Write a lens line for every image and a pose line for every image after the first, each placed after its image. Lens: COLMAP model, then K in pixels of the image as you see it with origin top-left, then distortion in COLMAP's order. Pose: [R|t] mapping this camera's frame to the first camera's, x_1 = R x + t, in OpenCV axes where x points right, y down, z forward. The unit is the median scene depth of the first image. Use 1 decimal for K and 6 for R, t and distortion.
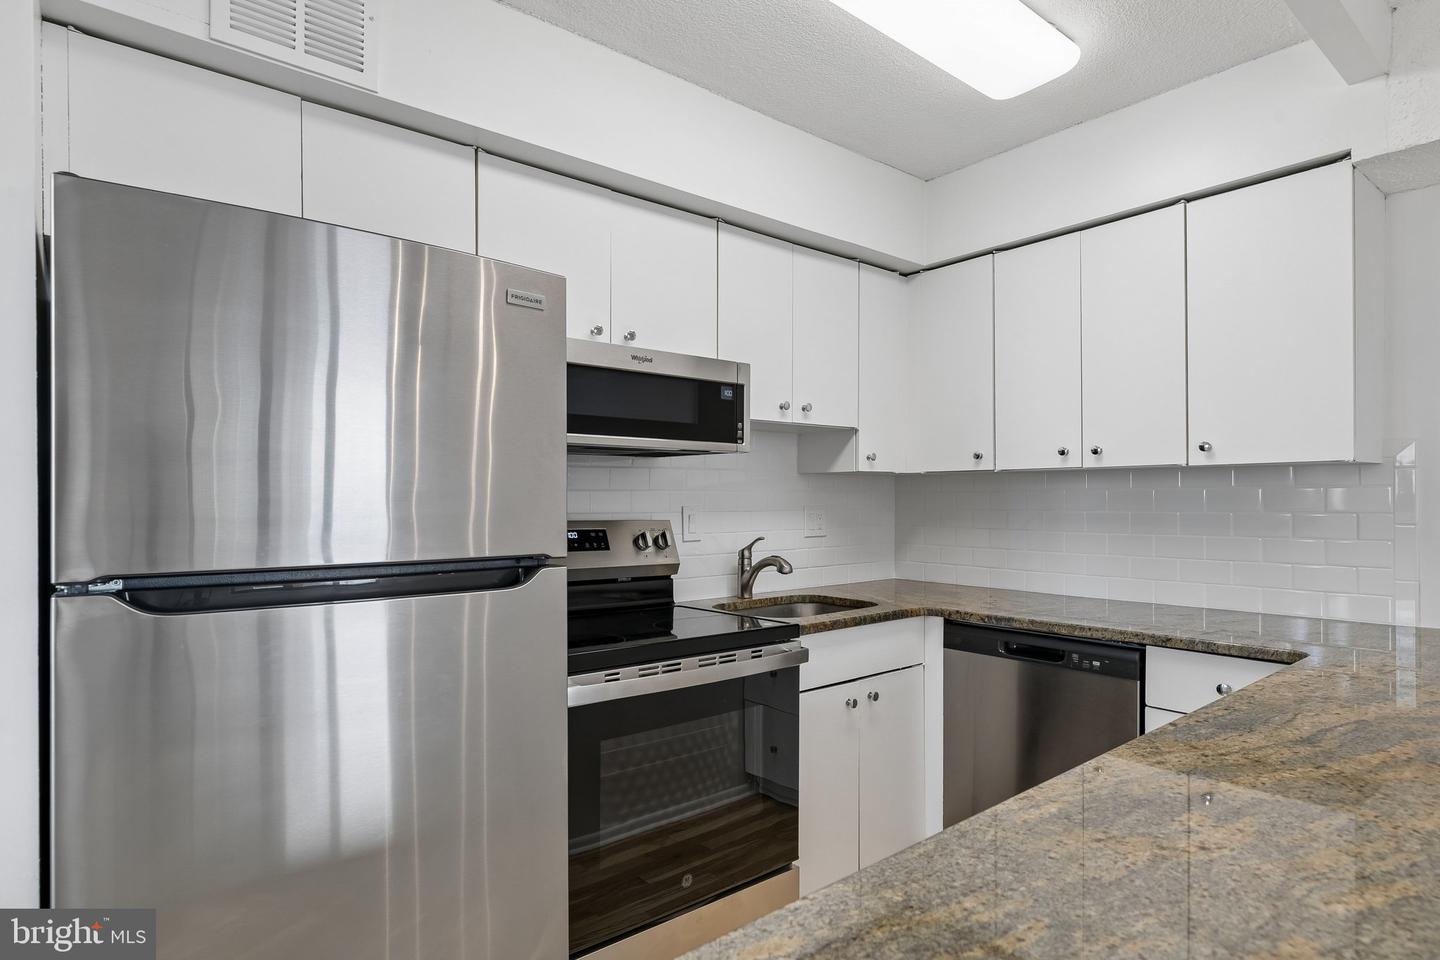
lens RADIAL K [[772.0, 0, 718.9], [0, 772.0, 496.3], [0, 0, 1]] dist [0.000958, 0.001149]
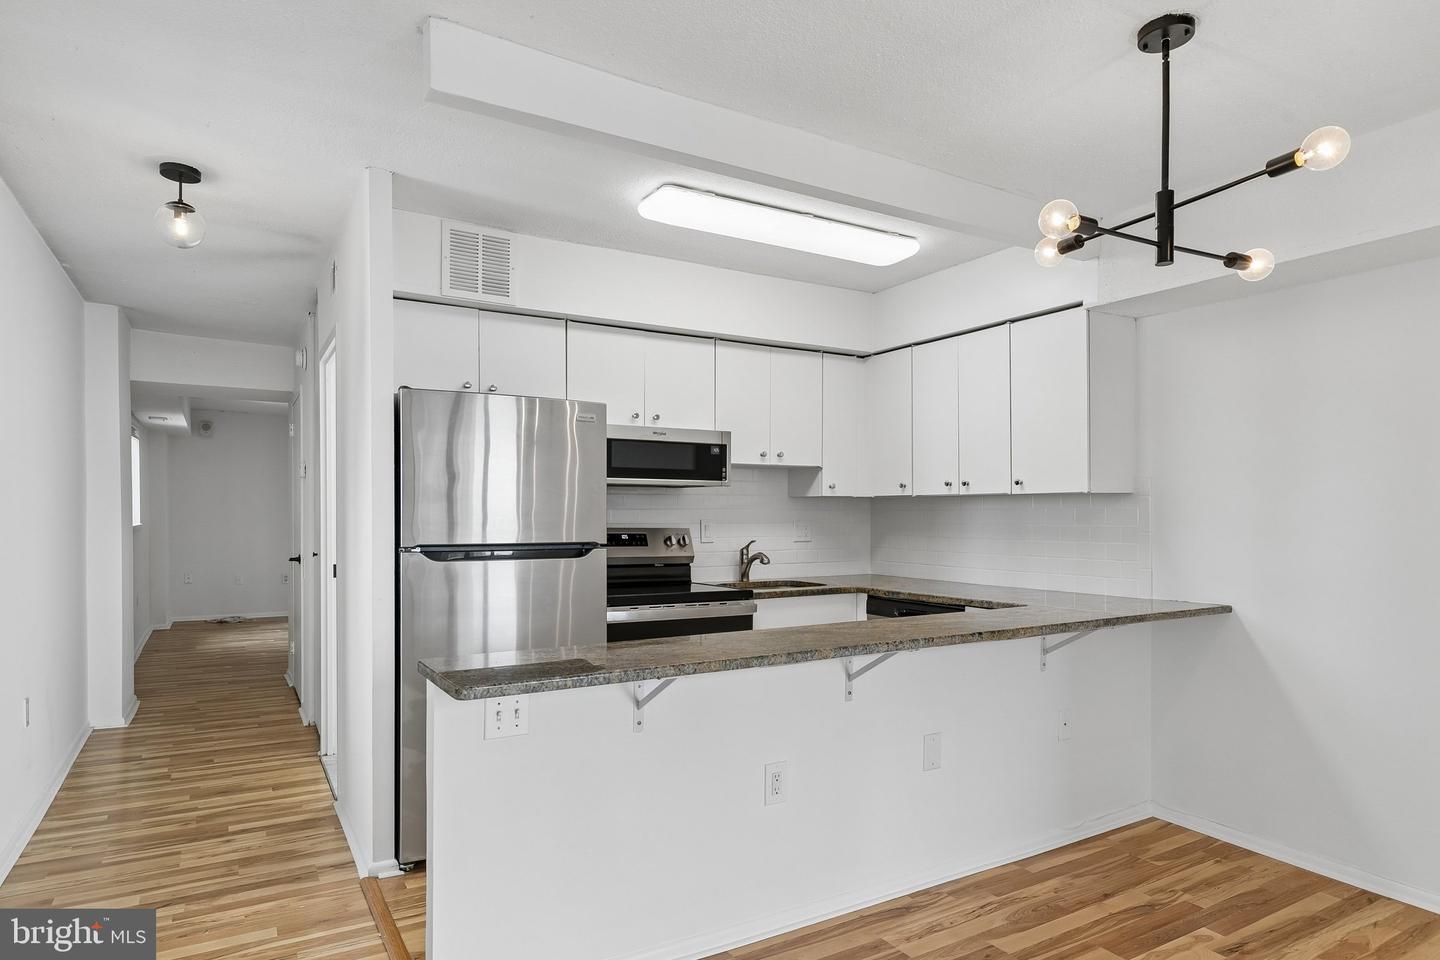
lens RADIAL K [[822.7, 0, 712.8], [0, 822.7, 520.2], [0, 0, 1]] dist [0.002689, 0.000835]
pose [[0.987927, 0.003338, -0.154882, 0.259693], [-0.001810, 0.999948, 0.010007, -0.002603], [0.154908, -0.009605, 0.987882, -0.683051]]
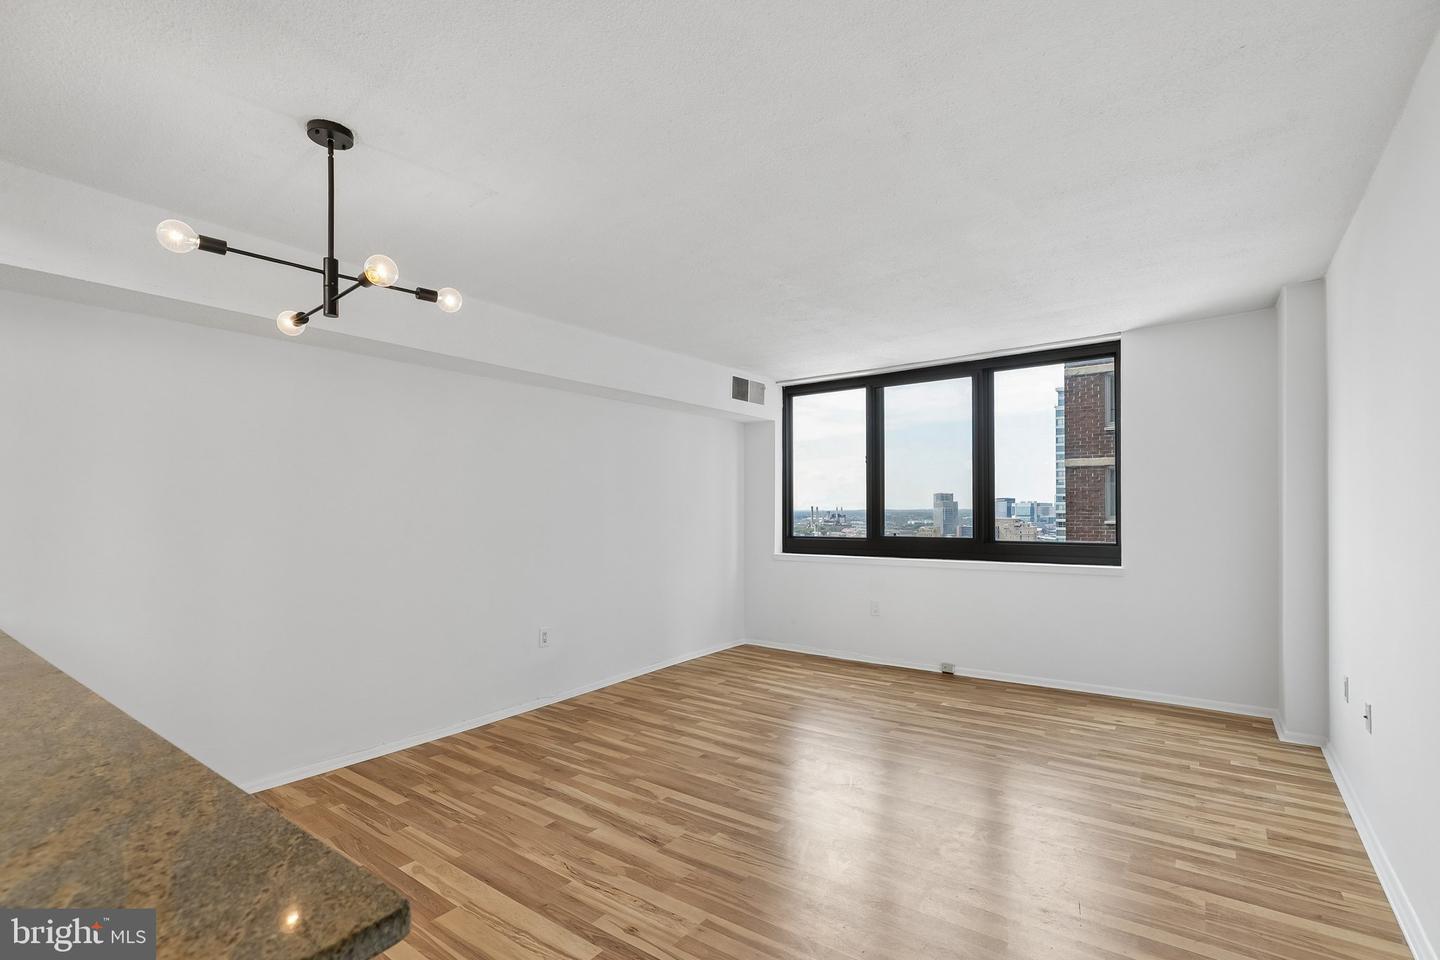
lens RADIAL K [[652.5, 0, 723.1], [0, 652.5, 500.3], [0, 0, 1]] dist [0.003246, 0.000172]
pose [[-0.239798, 0.014860, 0.970709, -0.344276], [0.002682, 0.999889, -0.014644, -0.006266], [-0.970819, -0.000909, -0.239811, -0.071379]]
